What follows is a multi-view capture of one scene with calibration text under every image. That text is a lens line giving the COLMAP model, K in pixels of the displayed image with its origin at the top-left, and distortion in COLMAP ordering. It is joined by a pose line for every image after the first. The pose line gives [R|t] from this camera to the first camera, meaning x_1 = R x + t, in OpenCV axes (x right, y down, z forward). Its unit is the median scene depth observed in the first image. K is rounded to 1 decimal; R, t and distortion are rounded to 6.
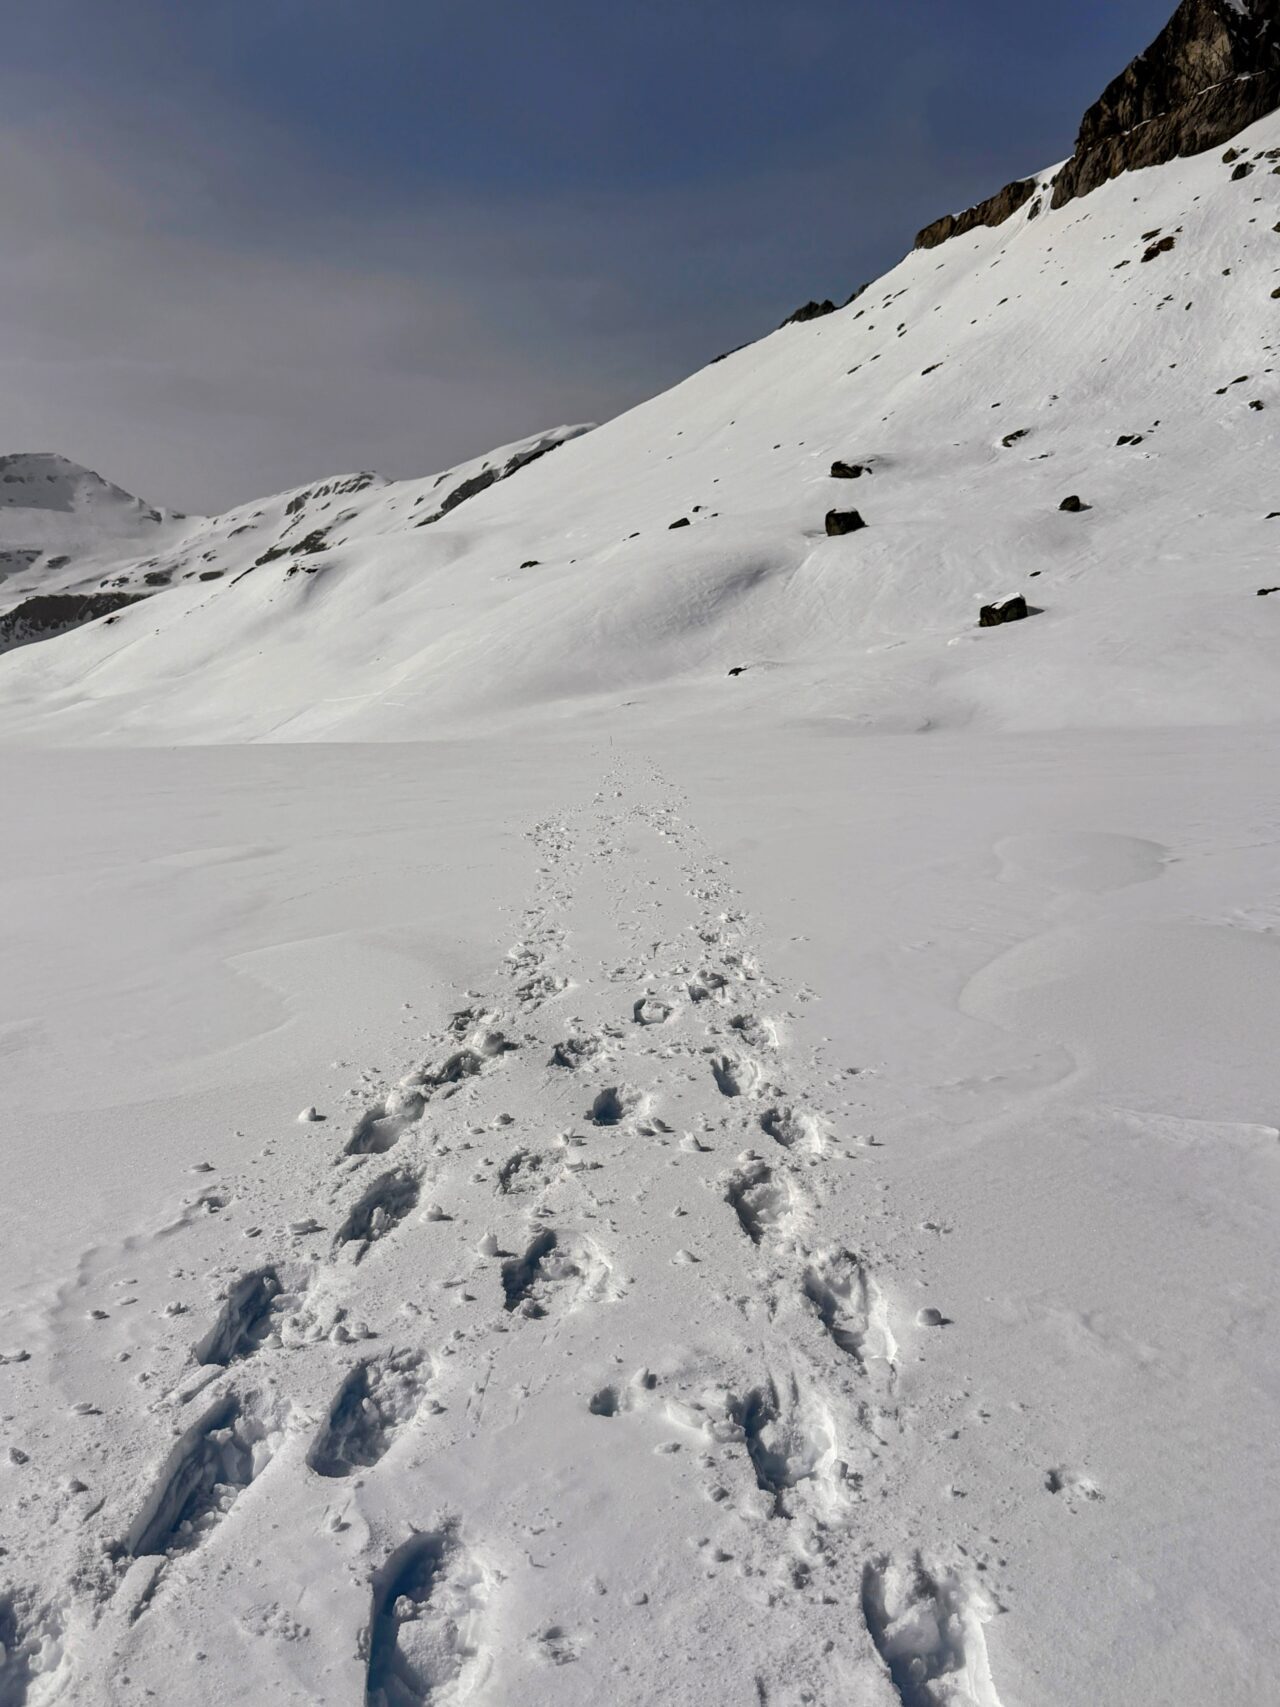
lens RADIAL K [[1552.5, 0, 641.1], [0, 1552.5, 852.9], [0, 0, 1]] dist [0.003901, -0.006390]
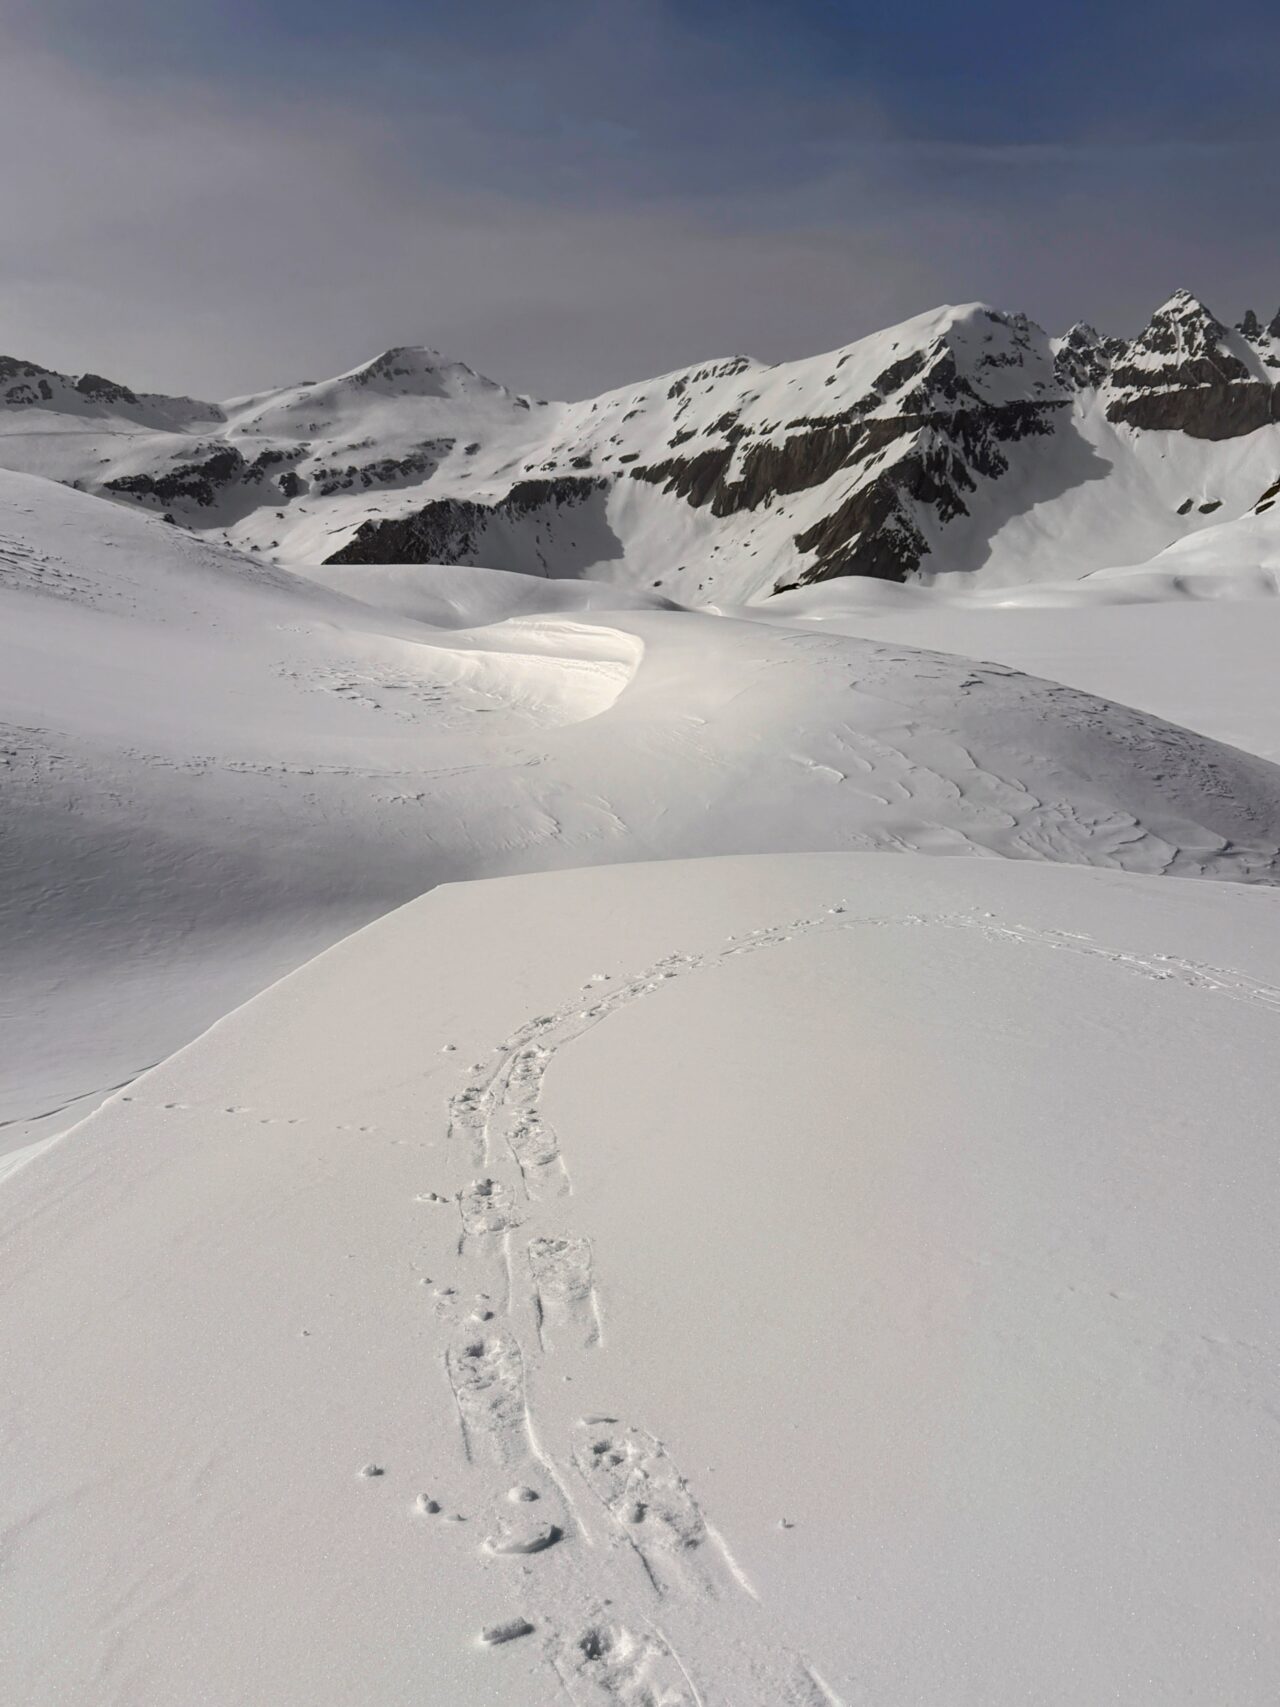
lens RADIAL K [[1435.5, 0, 641.7], [0, 1435.5, 852.9], [0, 0, 1]] dist [0.199650, -0.421212]
pose [[0.999485, -0.027573, -0.016389, -0.758055], [0.029096, 0.994416, 0.101444, 0.002387], [0.013500, -0.101869, 0.994706, -0.250781]]
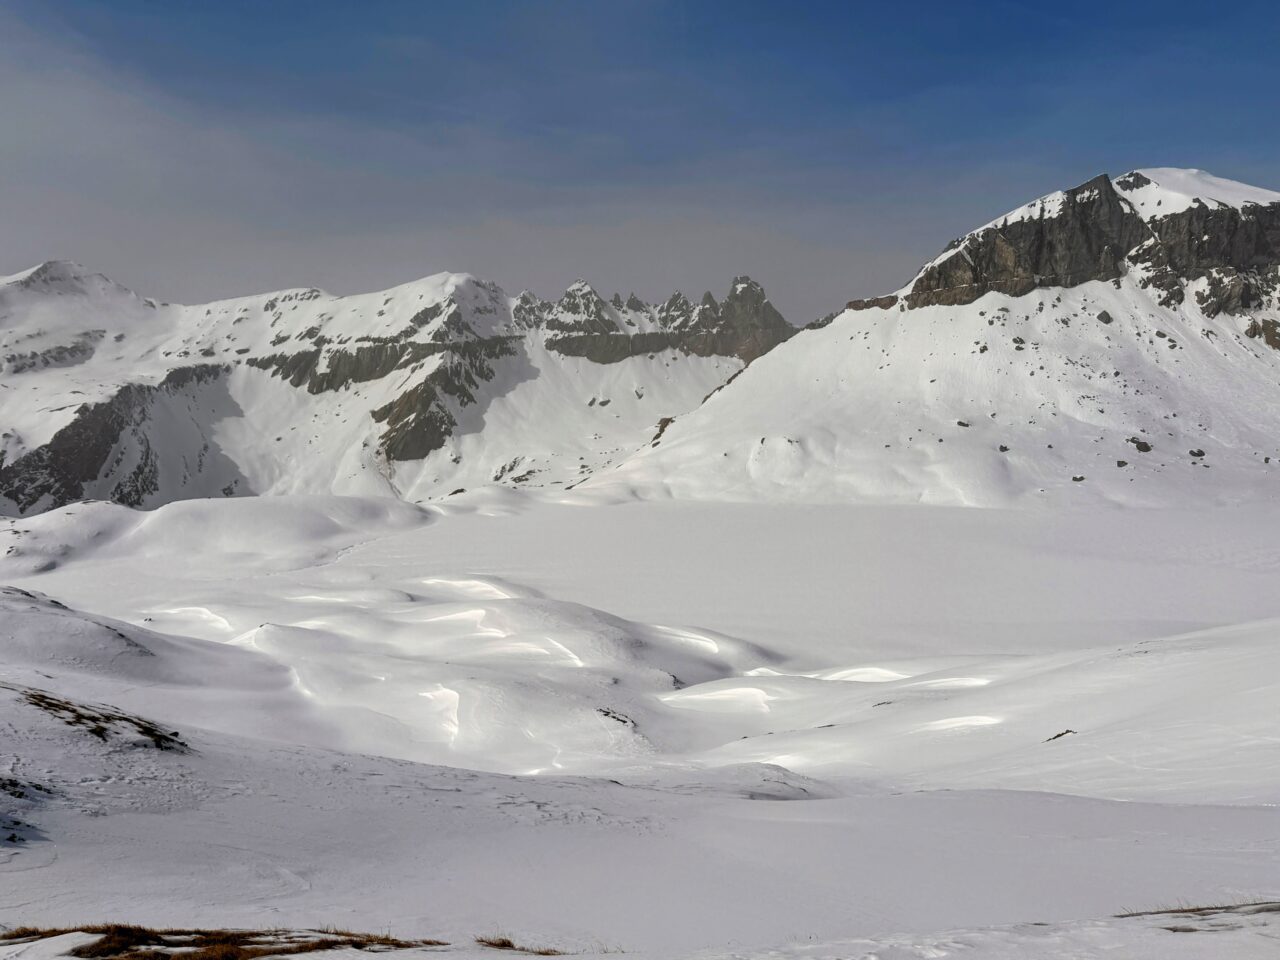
lens RADIAL K [[1034.6, 0, 642.6], [0, 1034.6, 481.9], [0, 0, 1]] dist [0.168805, -0.316621]
pose [[0.914392, -0.042484, 0.402594, -1.019936], [0.040360, 0.999090, 0.013763, -0.096958], [-0.402813, 0.003664, 0.915275, -0.692745]]
